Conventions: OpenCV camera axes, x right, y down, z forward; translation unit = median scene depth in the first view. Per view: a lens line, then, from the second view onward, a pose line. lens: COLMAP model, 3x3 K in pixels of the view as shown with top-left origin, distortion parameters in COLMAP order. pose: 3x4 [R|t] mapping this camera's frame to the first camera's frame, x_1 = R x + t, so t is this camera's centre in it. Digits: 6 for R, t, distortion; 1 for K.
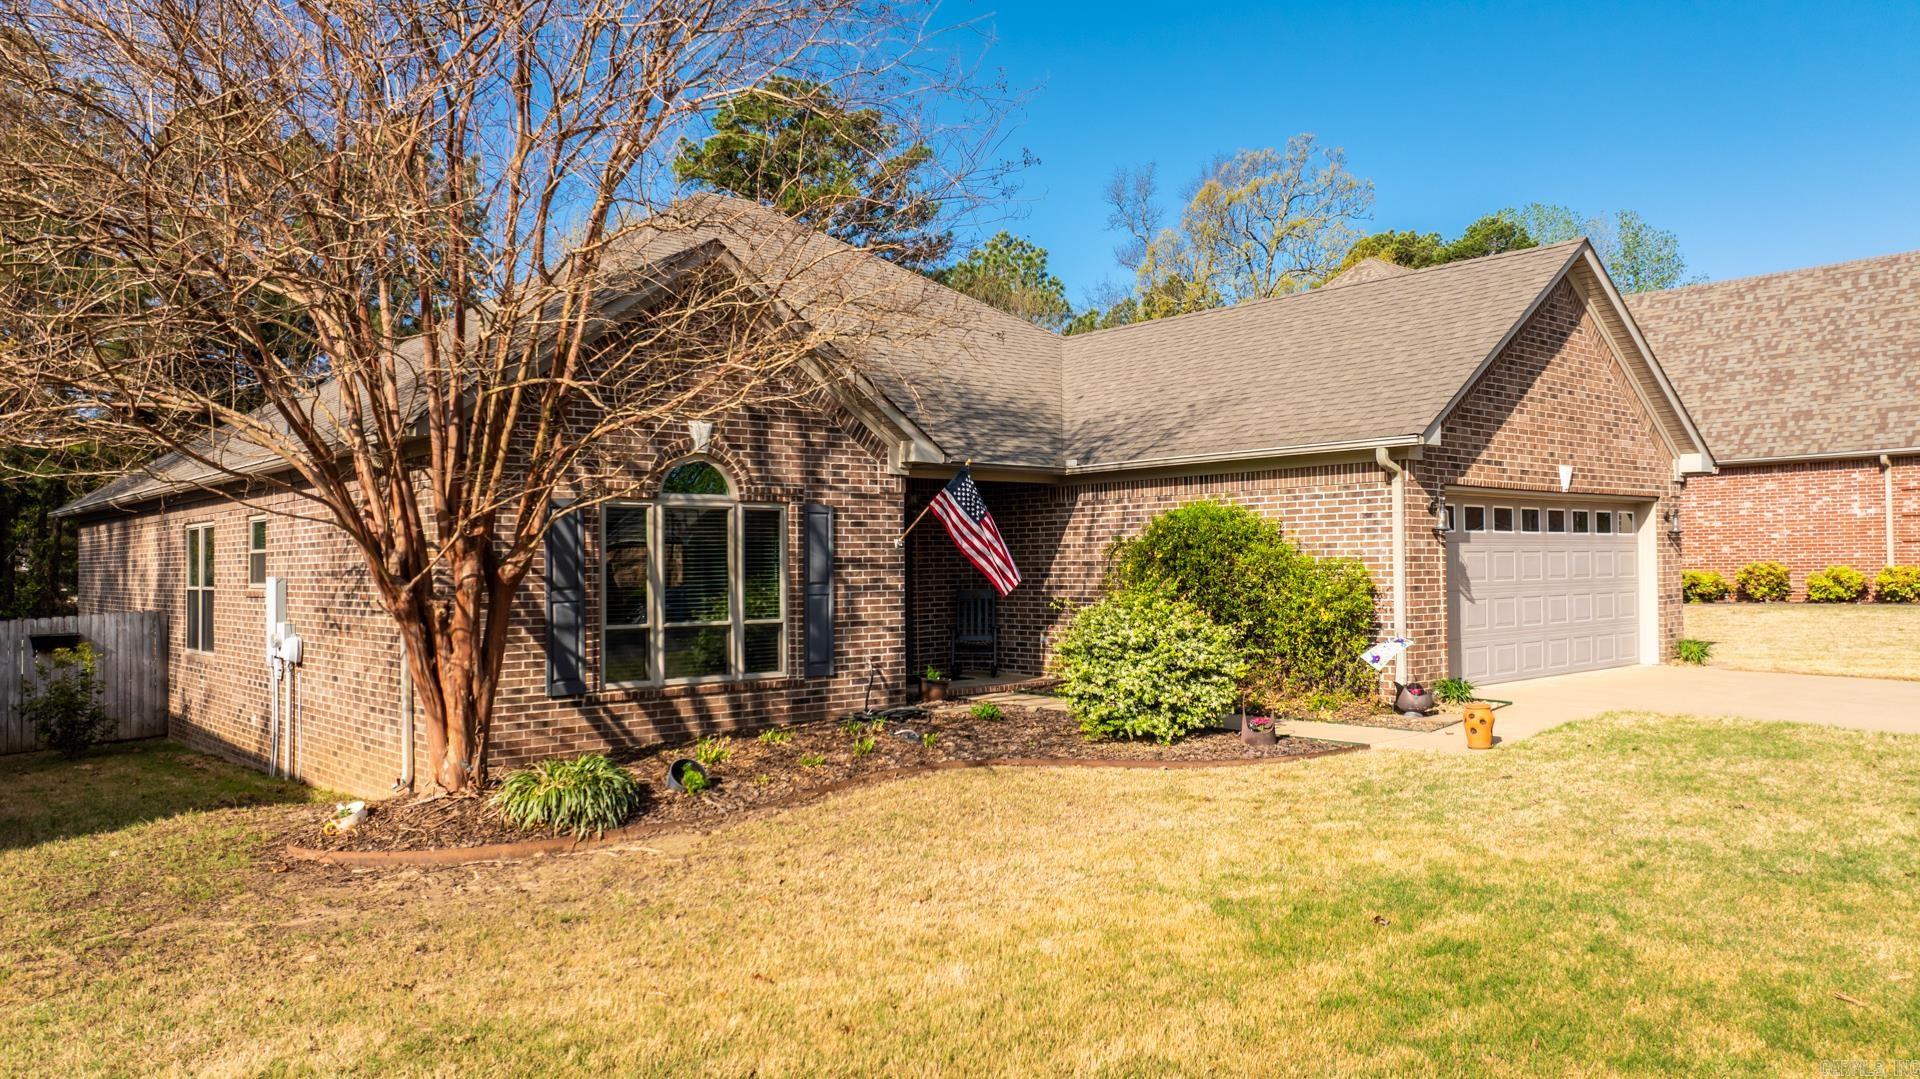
lens RADIAL K [[1375.0, 0, 960.0], [0, 1375.0, 539.5], [0, 0, 1]] dist [-0.047352, 0.055645]
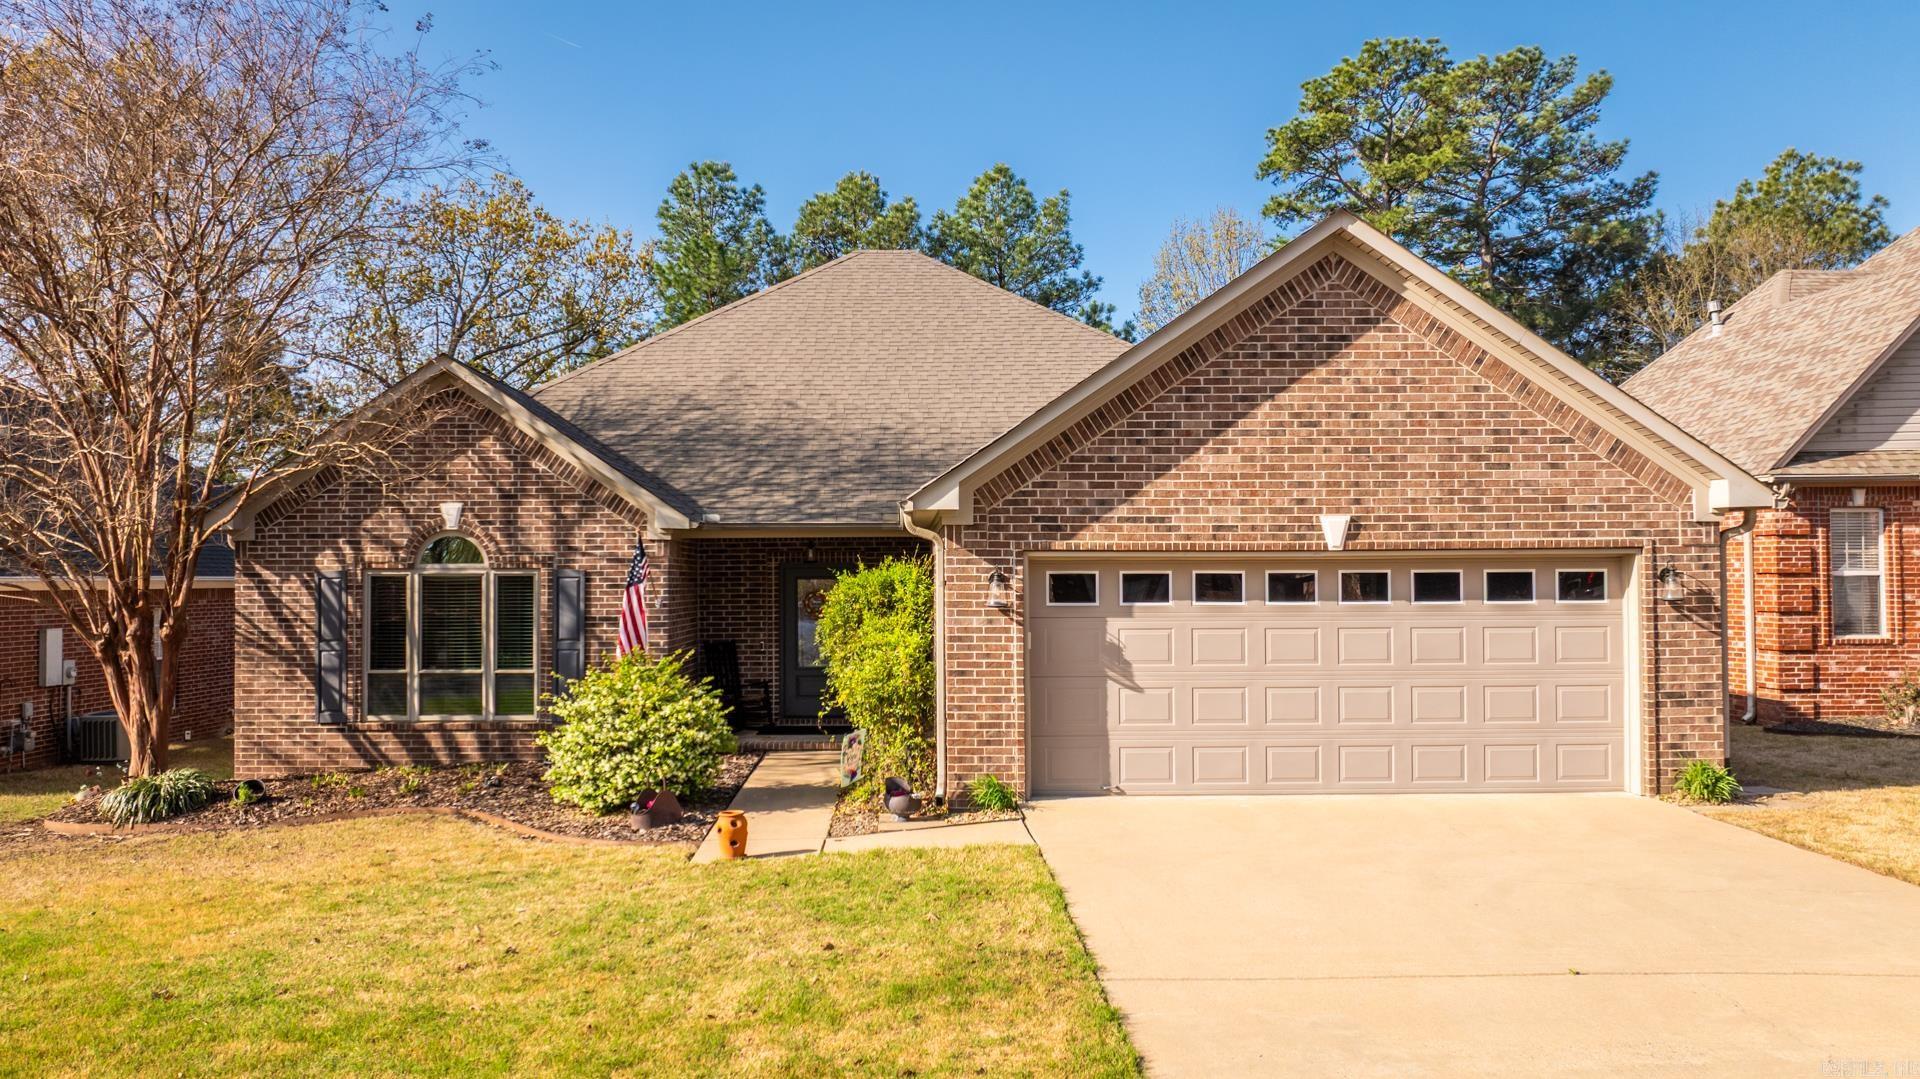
lens RADIAL K [[1452.1, 0, 905.4], [0, 1452.1, 539.1], [0, 0, 1]] dist [-0.044544, 0.000664]
pose [[0.761469, -0.006440, -0.648169, 0.910748], [0.008743, 0.999962, 0.000336, -0.050266], [0.648142, -0.005923, 0.761496, 0.283839]]
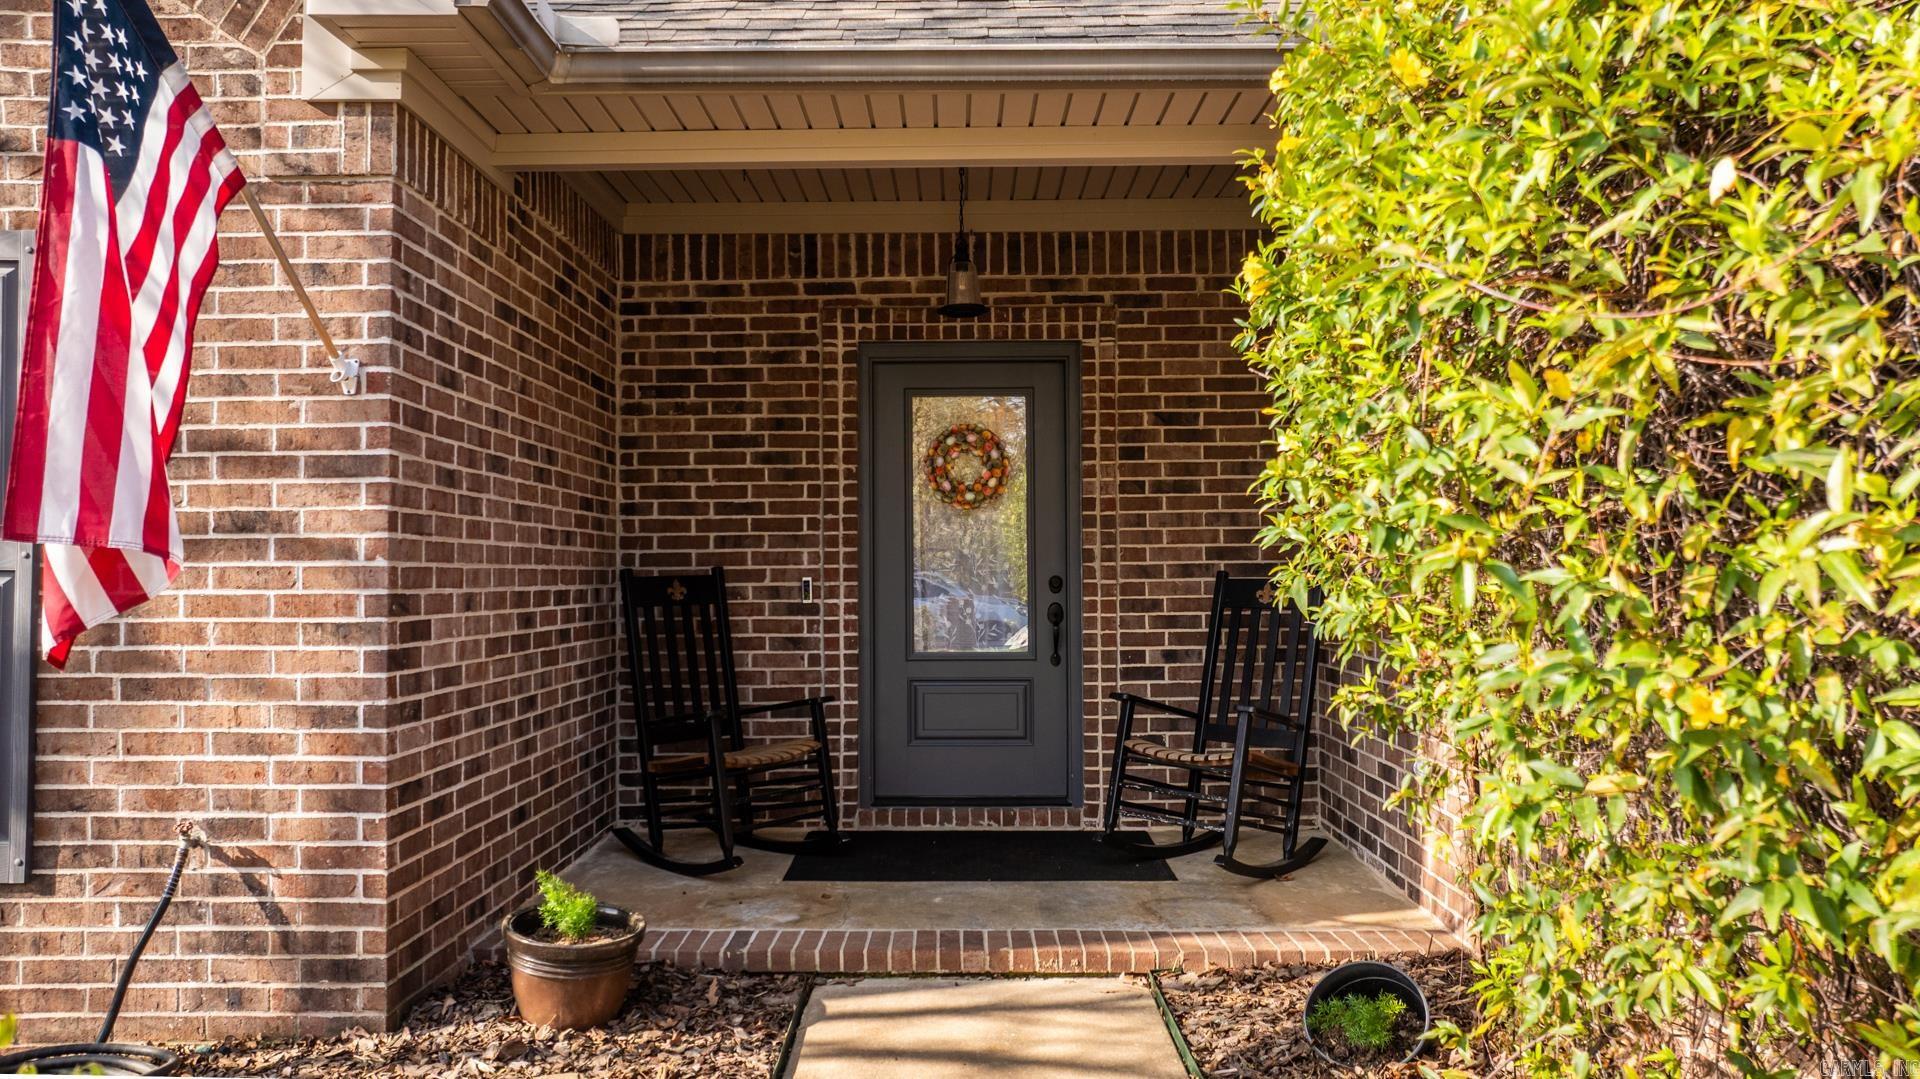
lens RADIAL K [[1375.0, 0, 960.0], [0, 1375.0, 539.5], [0, 0, 1]] dist [-0.047352, 0.055645]
pose [[0.754587, -0.003334, -0.656191, 0.218845], [0.006231, 0.999978, 0.002085, 0.035932], [0.656170, -0.005662, 0.754592, 0.962541]]
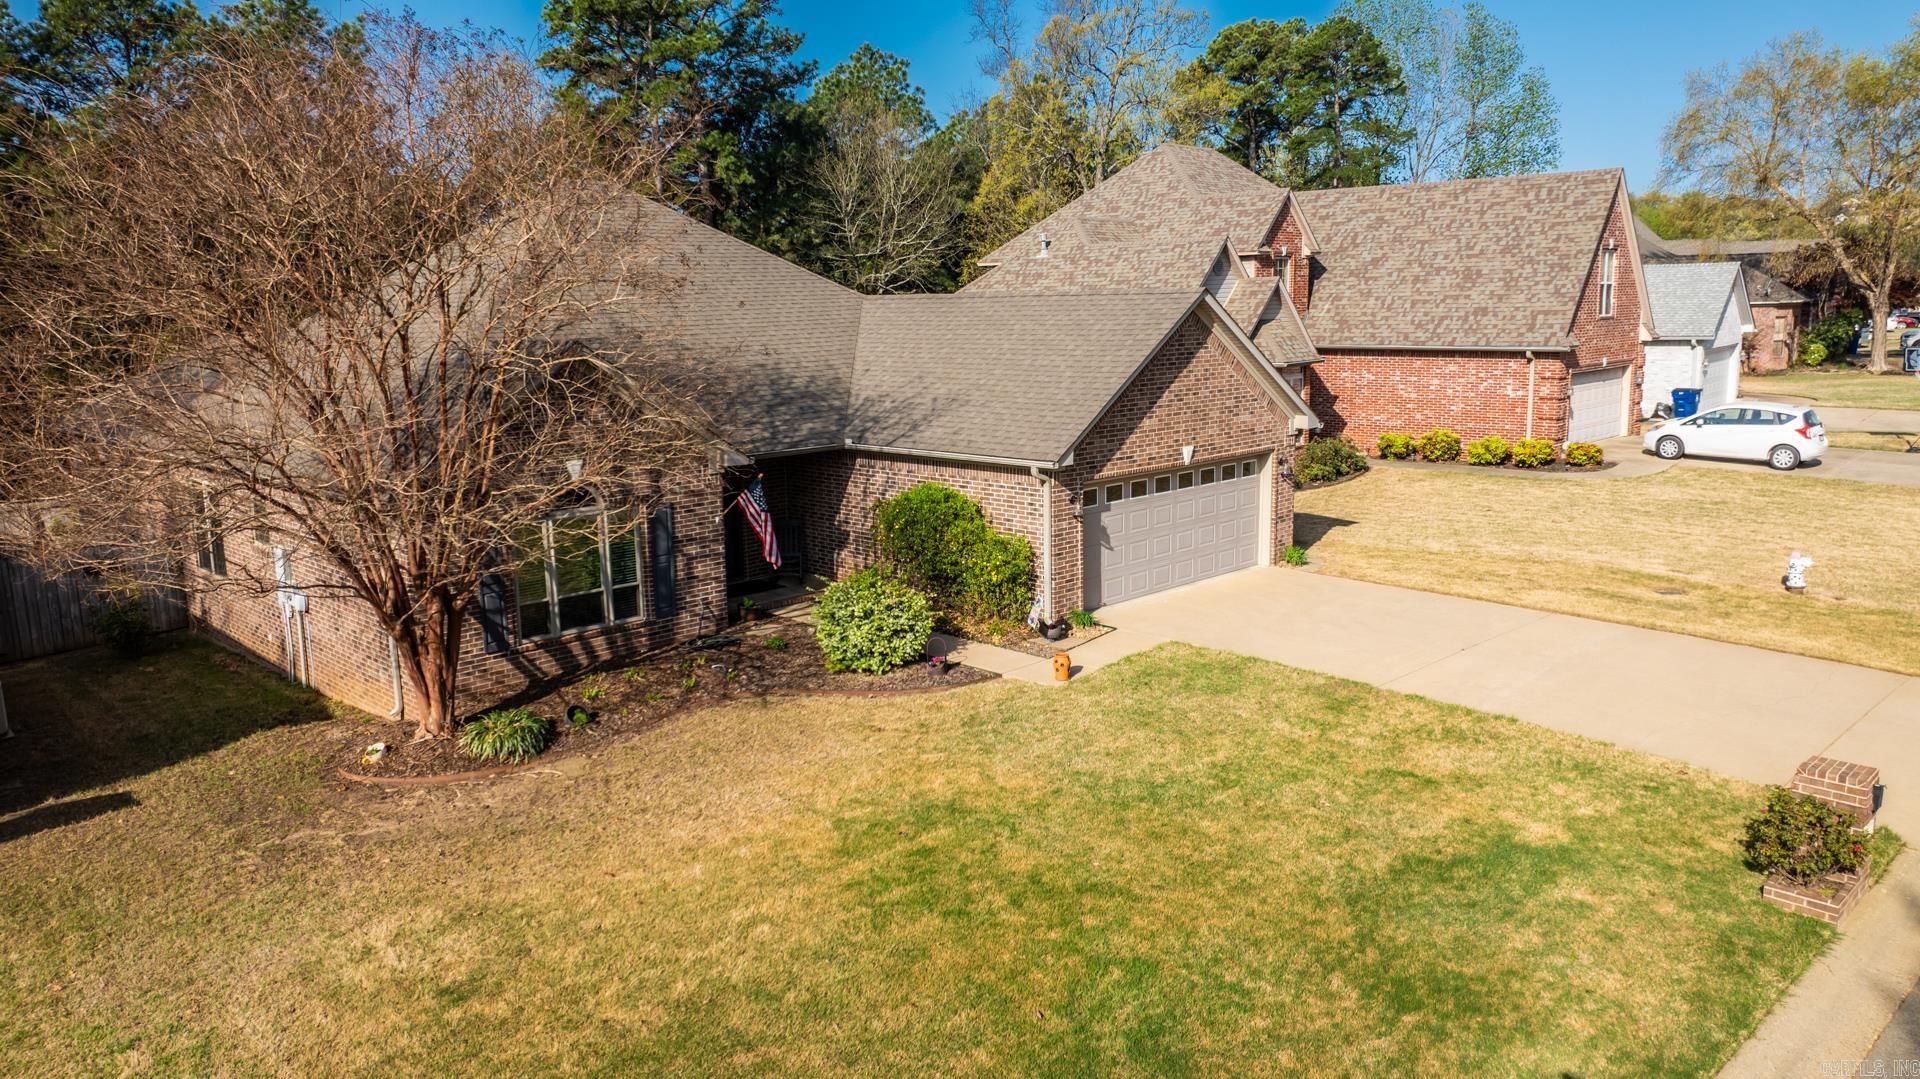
lens RADIAL K [[1355.5, 0, 960.0], [0, 1355.5, 539.5], [0, 0, 1]] dist [-0.024237, -0.001721]
pose [[0.997736, -0.019302, 0.064419, 0.128148], [0.006485, 0.981074, 0.193525, -0.276087], [-0.066935, -0.192670, 0.978978, -0.469296]]
